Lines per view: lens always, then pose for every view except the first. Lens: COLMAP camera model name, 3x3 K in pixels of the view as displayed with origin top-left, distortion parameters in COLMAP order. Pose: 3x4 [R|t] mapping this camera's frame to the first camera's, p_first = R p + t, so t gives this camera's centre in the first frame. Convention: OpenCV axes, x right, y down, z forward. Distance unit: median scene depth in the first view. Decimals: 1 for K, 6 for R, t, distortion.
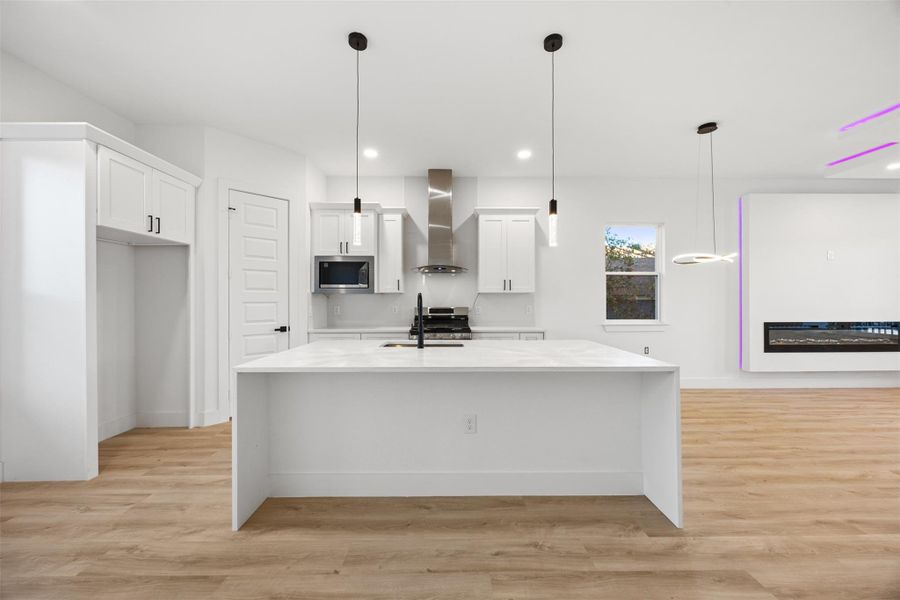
lens RADIAL K [[342.8, 0, 450.0], [0, 342.8, 300.0], [0, 0, 1]] dist [-0.001096, -0.000144]
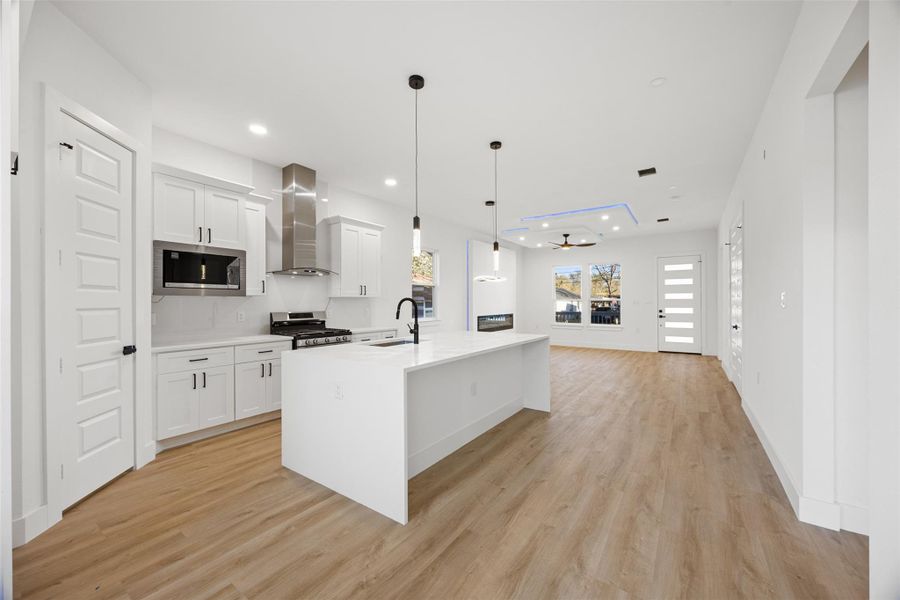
lens RADIAL K [[345.1, 0, 454.8], [0, 345.1, 301.8], [0, 0, 1]] dist [-0.000608, -0.000237]
pose [[0.575482, 0.000936, 0.817814, -0.610189], [0.003057, 0.999990, -0.003296, -0.001709], [-0.817809, 0.004397, 0.575474, 0.114746]]
